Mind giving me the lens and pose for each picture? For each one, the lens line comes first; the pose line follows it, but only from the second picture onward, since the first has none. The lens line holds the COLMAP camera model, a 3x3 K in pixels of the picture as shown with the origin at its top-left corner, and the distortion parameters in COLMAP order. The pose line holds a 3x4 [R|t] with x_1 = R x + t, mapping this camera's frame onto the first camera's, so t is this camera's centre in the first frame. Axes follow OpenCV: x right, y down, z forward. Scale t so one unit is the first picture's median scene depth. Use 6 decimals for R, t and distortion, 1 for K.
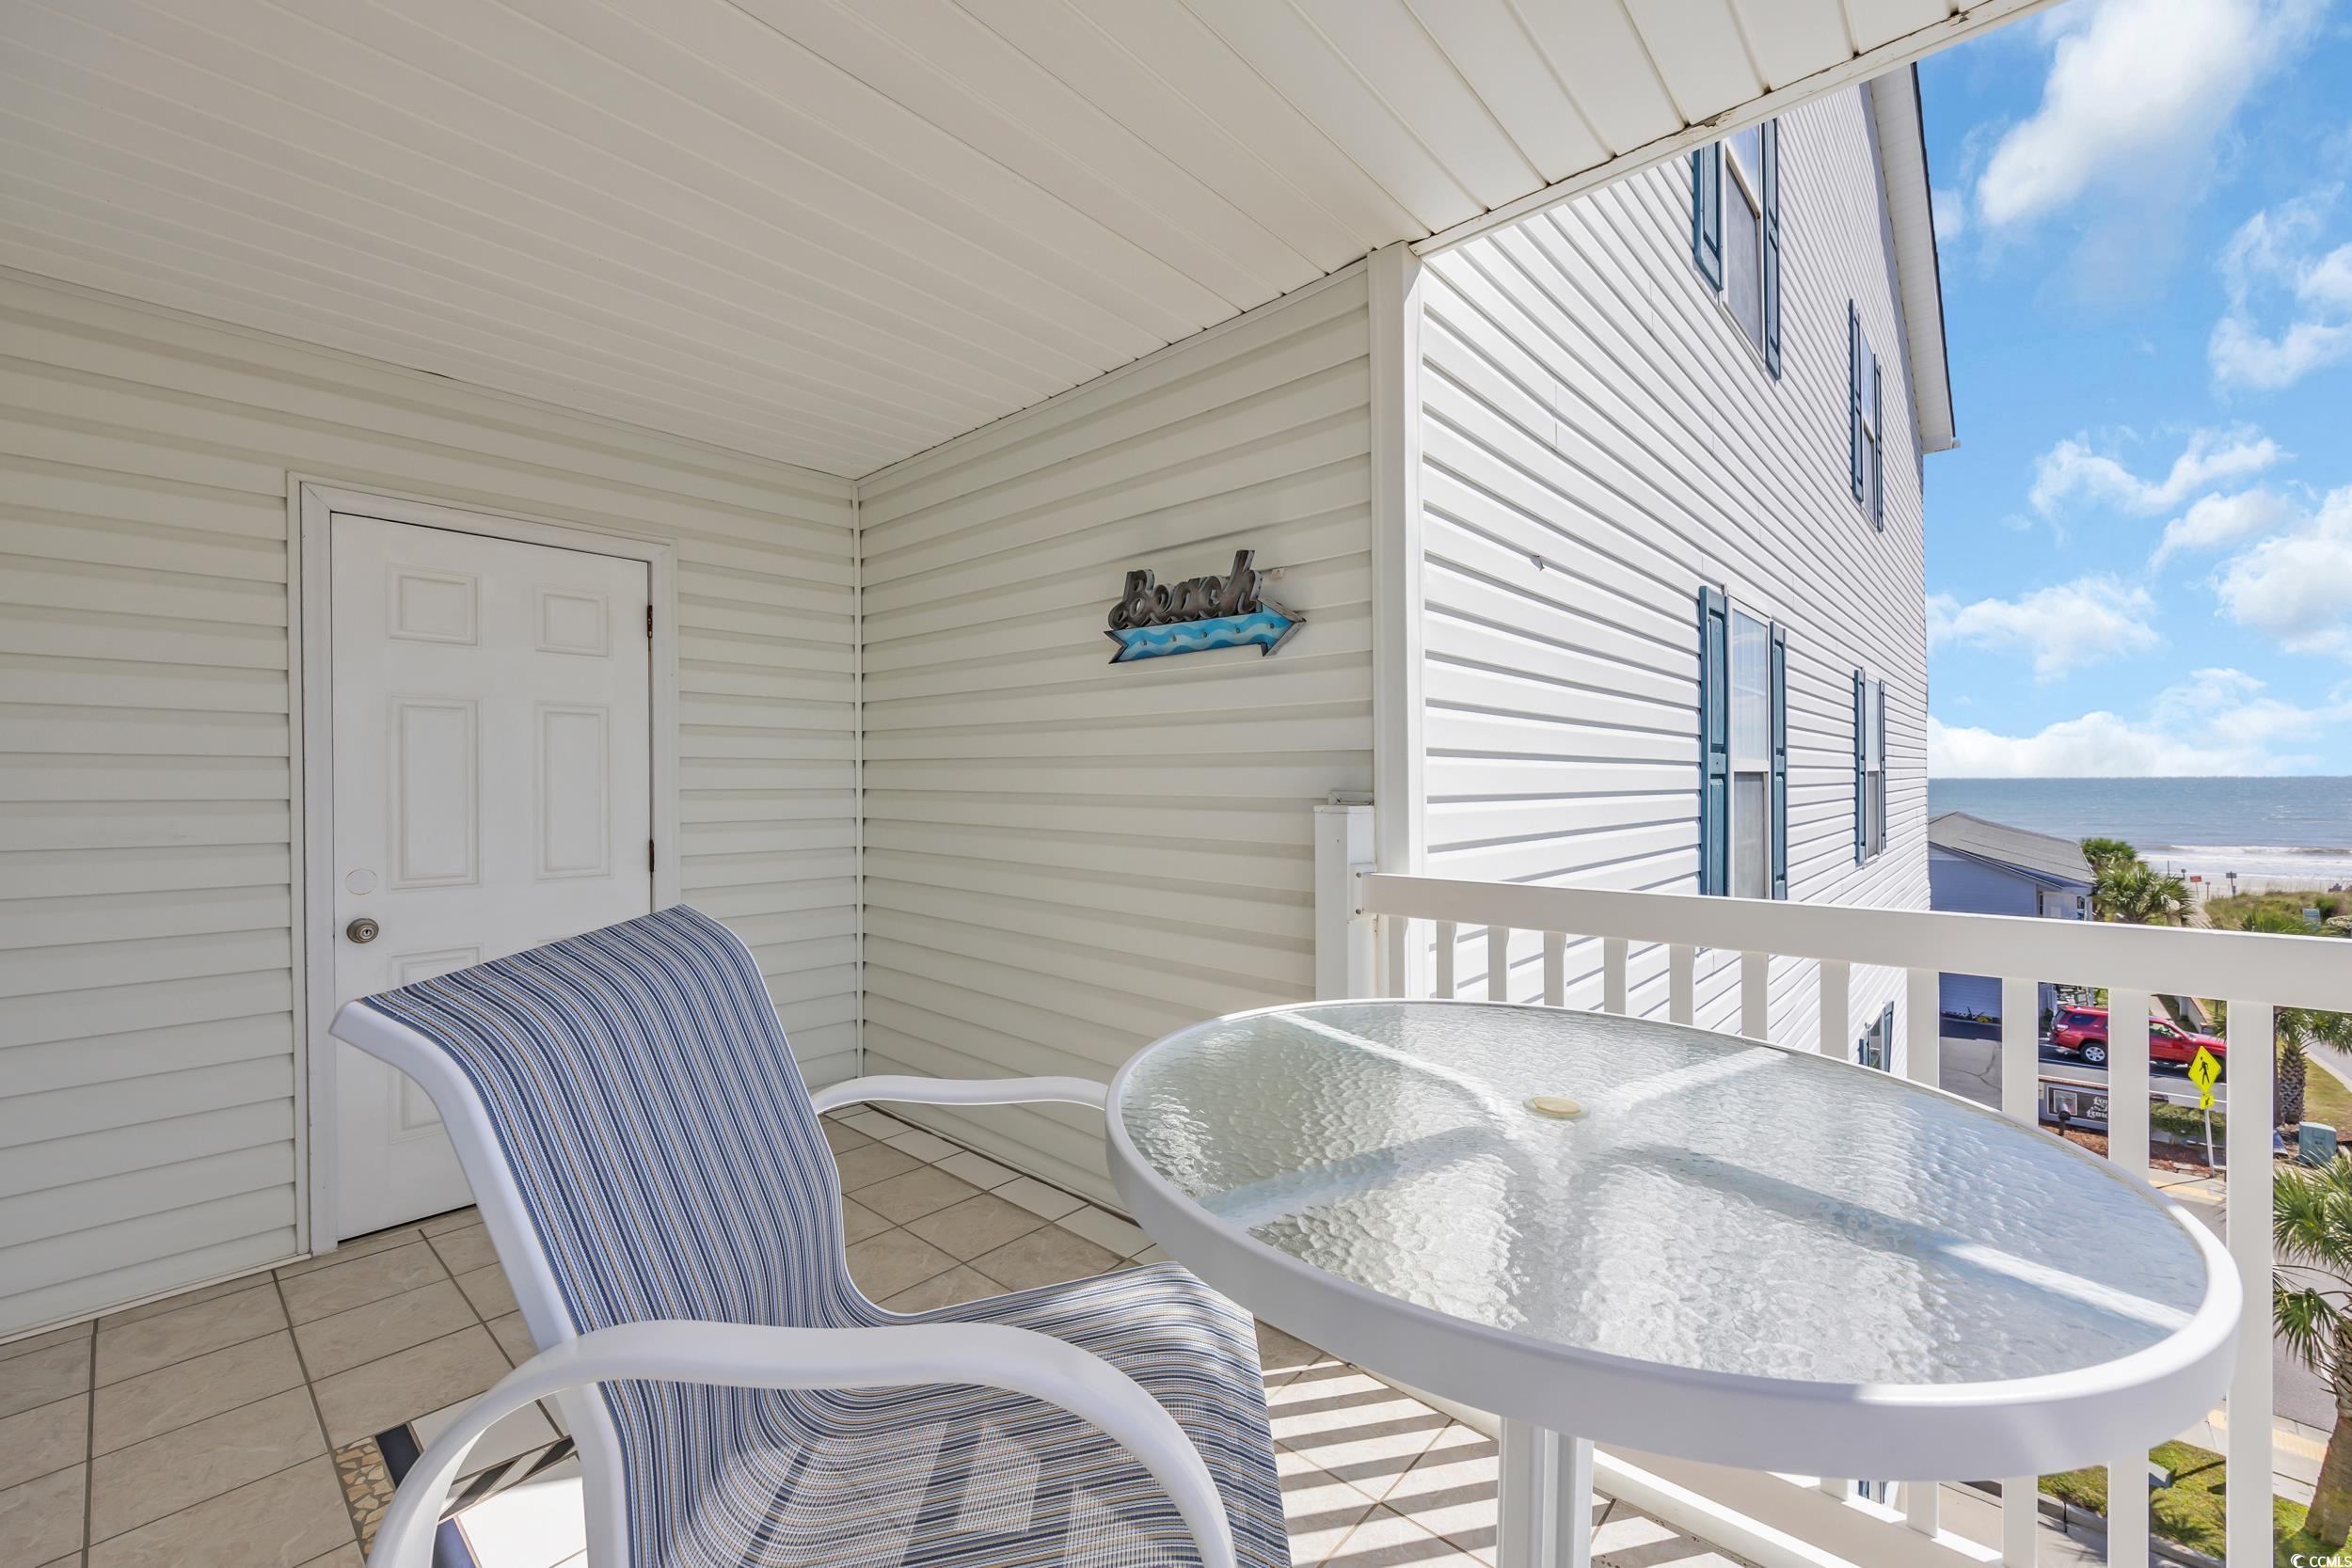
lens RADIAL K [[957.2, 0, 1144.6], [0, 957.2, 783.6], [0, 0, 1]] dist [-0.000431, -0.000576]
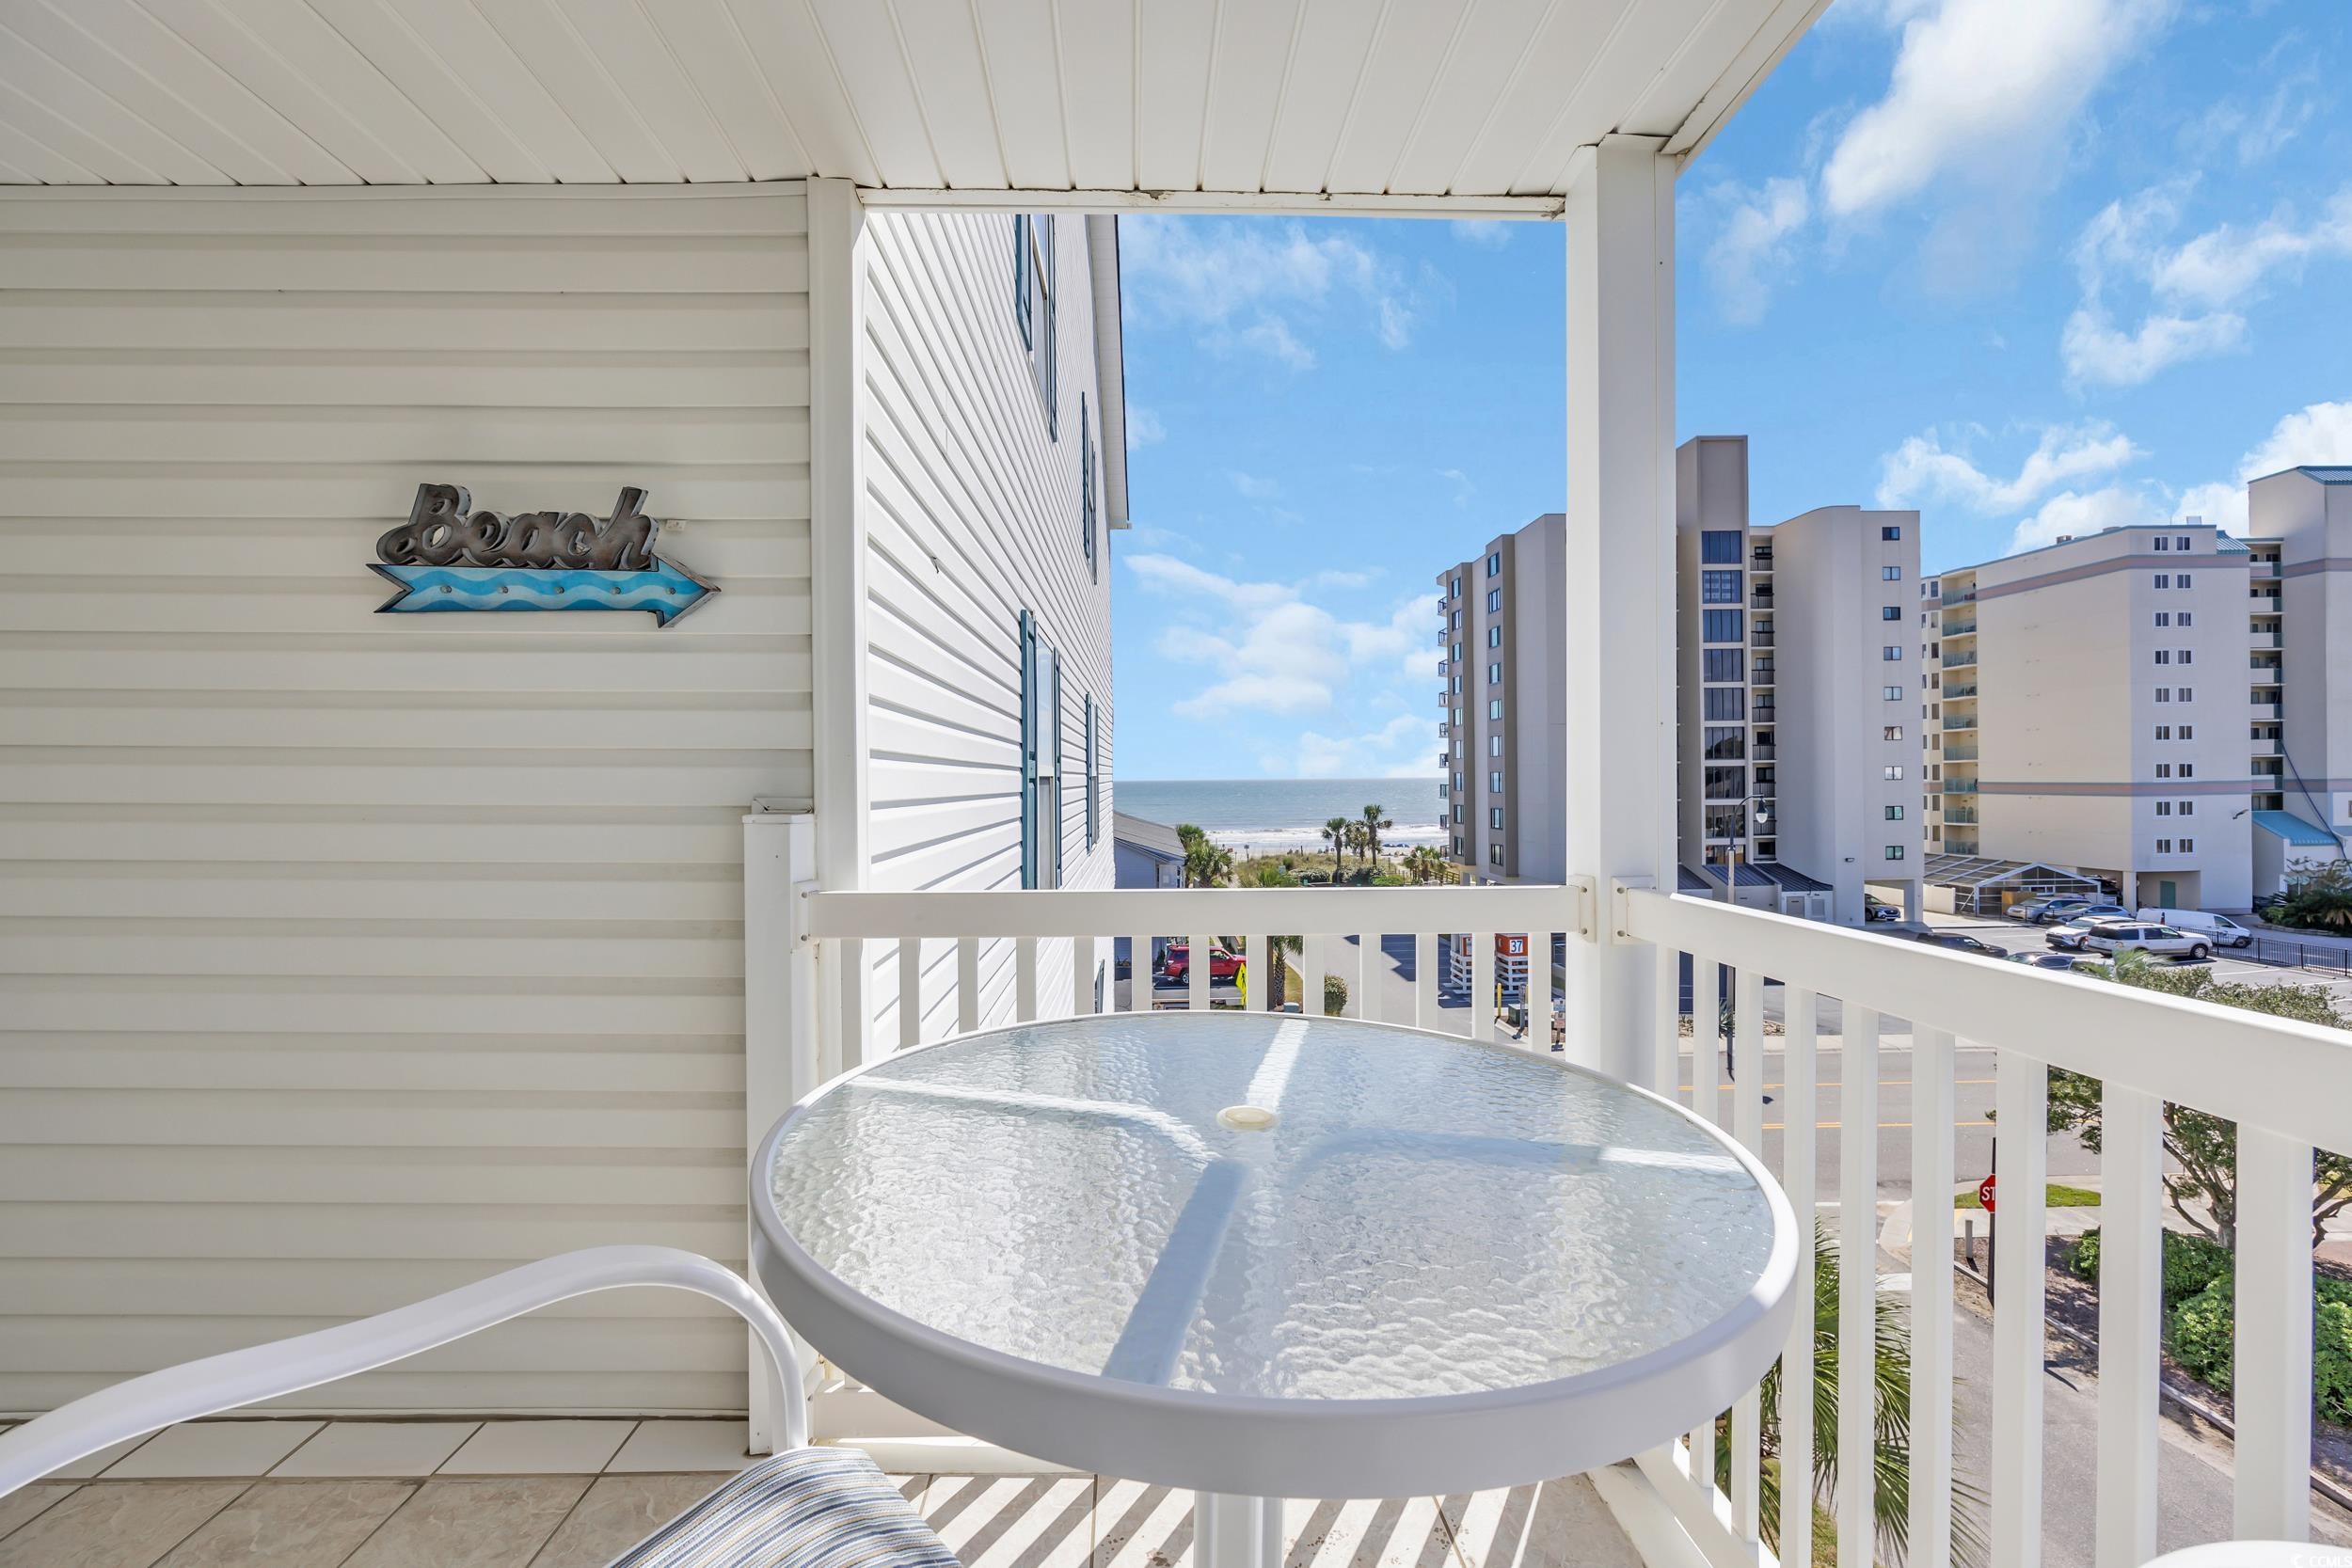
lens RADIAL K [[957.2, 0, 1144.6], [0, 957.2, 783.6], [0, 0, 1]] dist [-0.000431, -0.000576]
pose [[0.715258, 0.000731, 0.698860, -0.130512], [0.001108, 0.999997, -0.002181, -0.001896], [-0.698860, 0.002334, 0.715255, 0.143334]]
